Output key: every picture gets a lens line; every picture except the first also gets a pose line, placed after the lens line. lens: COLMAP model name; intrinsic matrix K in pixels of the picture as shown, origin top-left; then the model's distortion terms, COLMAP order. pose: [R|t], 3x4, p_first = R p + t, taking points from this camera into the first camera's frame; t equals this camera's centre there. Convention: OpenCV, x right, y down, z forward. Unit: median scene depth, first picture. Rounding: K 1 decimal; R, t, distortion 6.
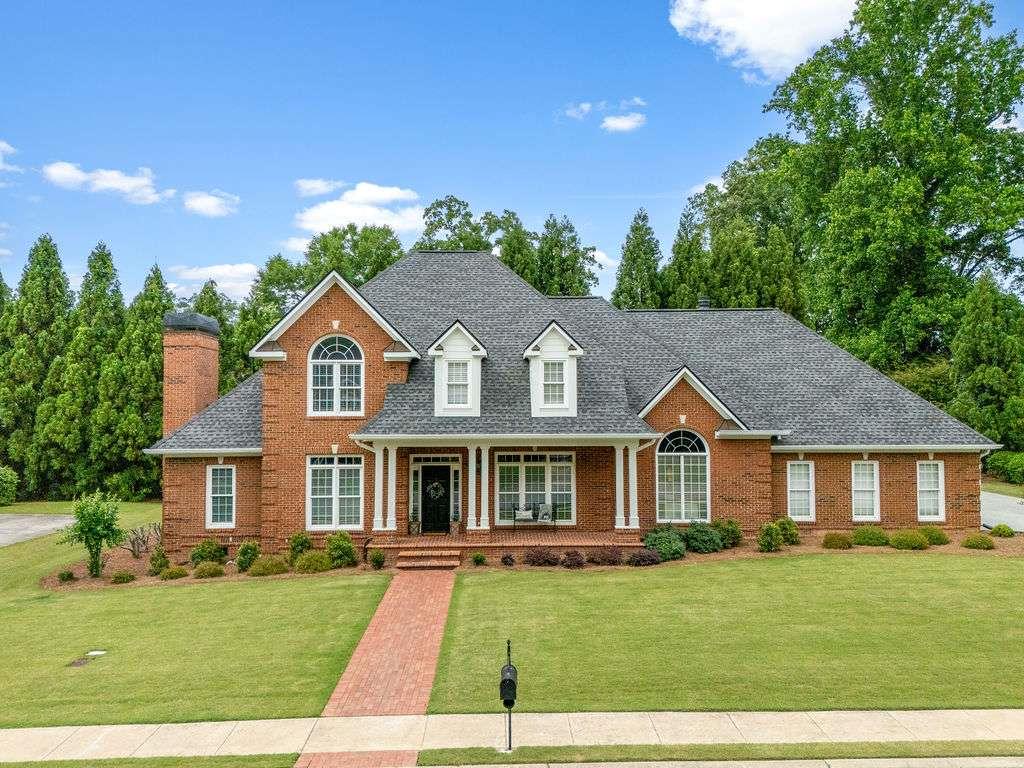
lens RADIAL K [[752.5, 0, 512.0], [0, 752.5, 384.0], [0, 0, 1]] dist [0.068184, -0.074842]
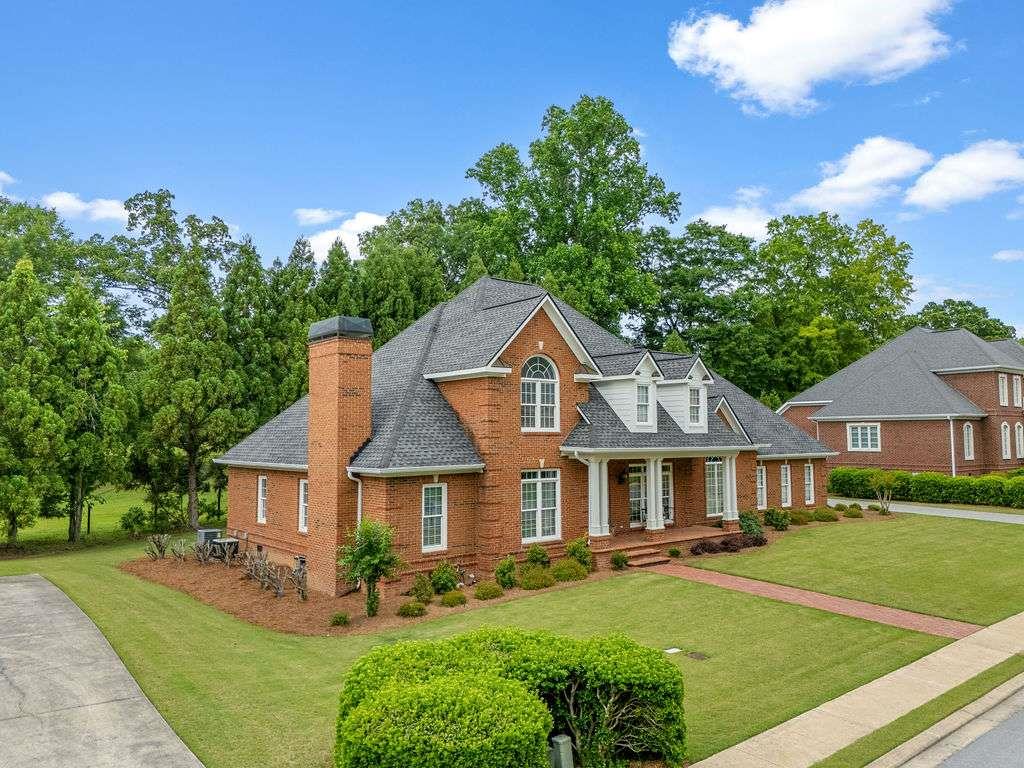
lens RADIAL K [[748.7, 0, 516.8], [0, 748.7, 378.4], [0, 0, 1]] dist [0.074850, -0.072677]
pose [[0.778748, 0.048422, 0.625465, -0.909034], [-0.018697, 0.998365, -0.054011, 0.024739], [-0.627058, 0.030367, 0.778380, 0.205396]]
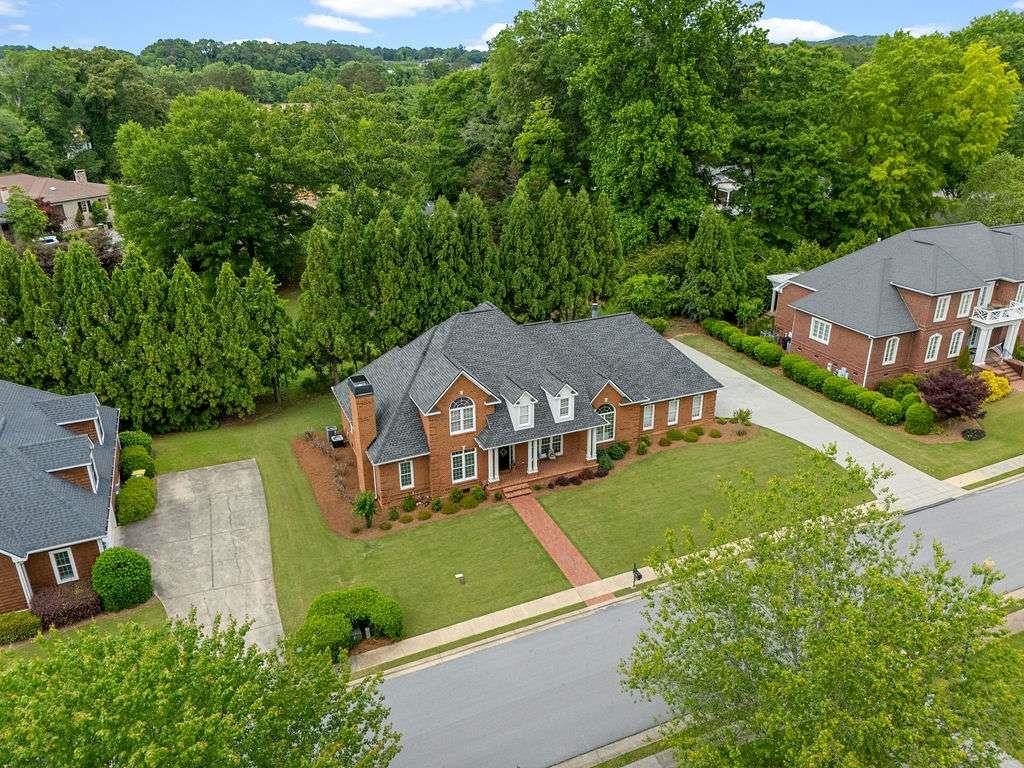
lens RADIAL K [[748.7, 0, 516.8], [0, 748.7, 378.4], [0, 0, 1]] dist [0.074850, -0.072677]
pose [[0.925279, -0.148669, 0.348935, -0.782715], [-0.006126, 0.914000, 0.405668, -0.917171], [-0.379237, -0.377494, 0.844794, -0.720372]]
